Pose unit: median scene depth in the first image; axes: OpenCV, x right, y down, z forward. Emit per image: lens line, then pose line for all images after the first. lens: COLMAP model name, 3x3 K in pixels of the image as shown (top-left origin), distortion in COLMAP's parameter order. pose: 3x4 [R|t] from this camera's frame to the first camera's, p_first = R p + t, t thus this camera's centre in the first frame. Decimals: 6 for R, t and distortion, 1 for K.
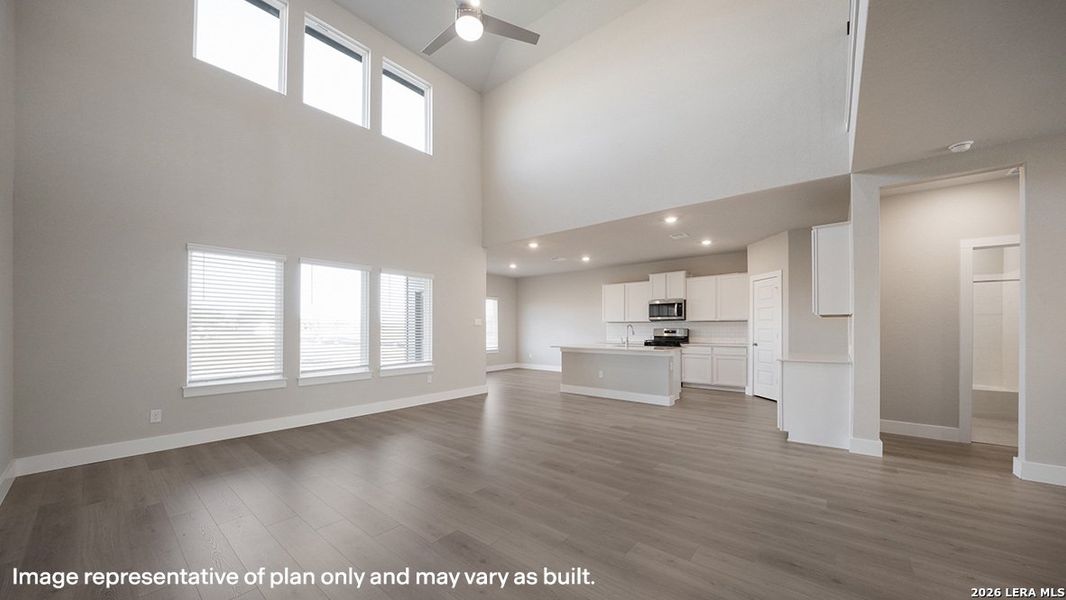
lens RADIAL K [[382.6, 0, 527.9], [0, 382.6, 329.4], [0, 0, 1]] dist [-0.002445, -0.000160]
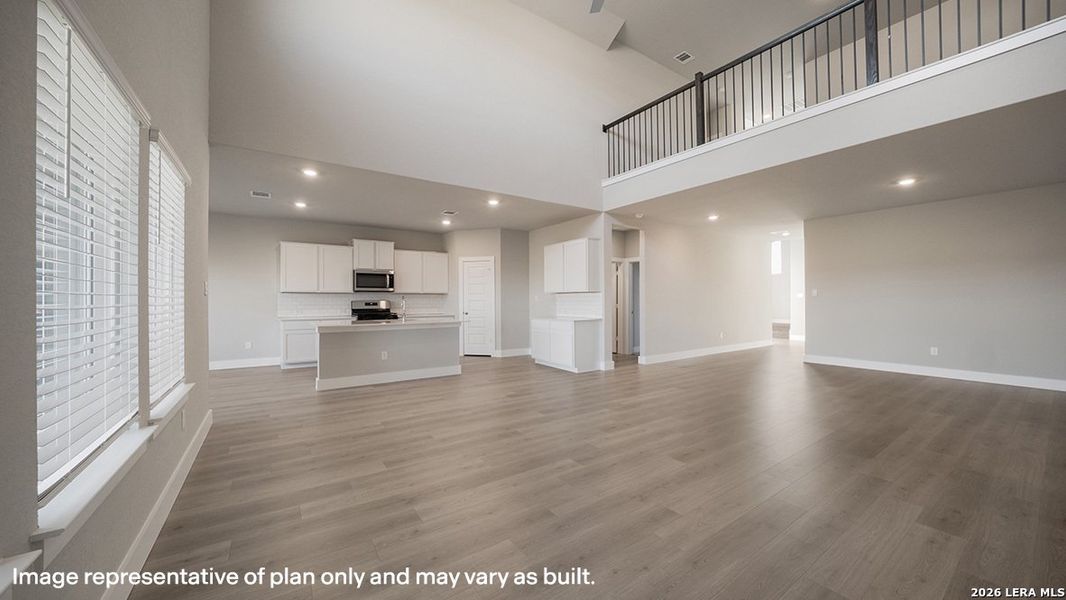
lens RADIAL K [[373.4, 0, 531.1], [0, 373.4, 295.9], [0, 0, 1]] dist [-0.000363, -0.000035]
pose [[0.282016, 0.011600, 0.959340, -0.494370], [0.004800, 0.999897, -0.013501, 0.000962], [-0.959398, 0.008412, 0.281931, 0.459657]]
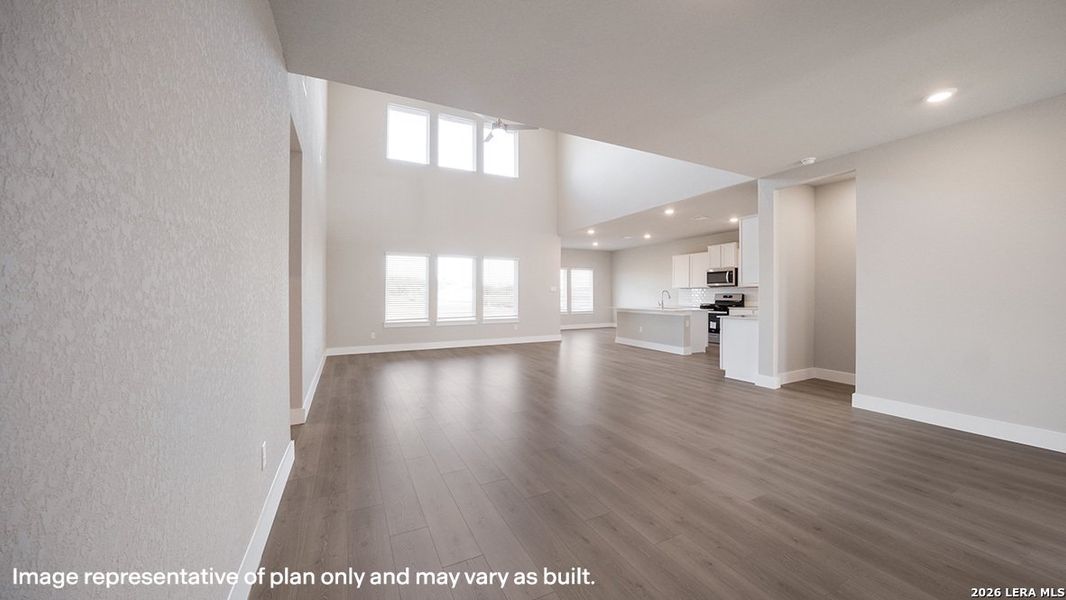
lens RADIAL K [[373.4, 0, 531.1], [0, 373.4, 295.9], [0, 0, 1]] dist [-0.000363, -0.000035]
pose [[0.915940, 0.002770, -0.401305, 0.354716], [-0.000674, 0.999985, 0.005364, -0.001013], [0.401314, -0.004643, 0.915929, -0.292512]]
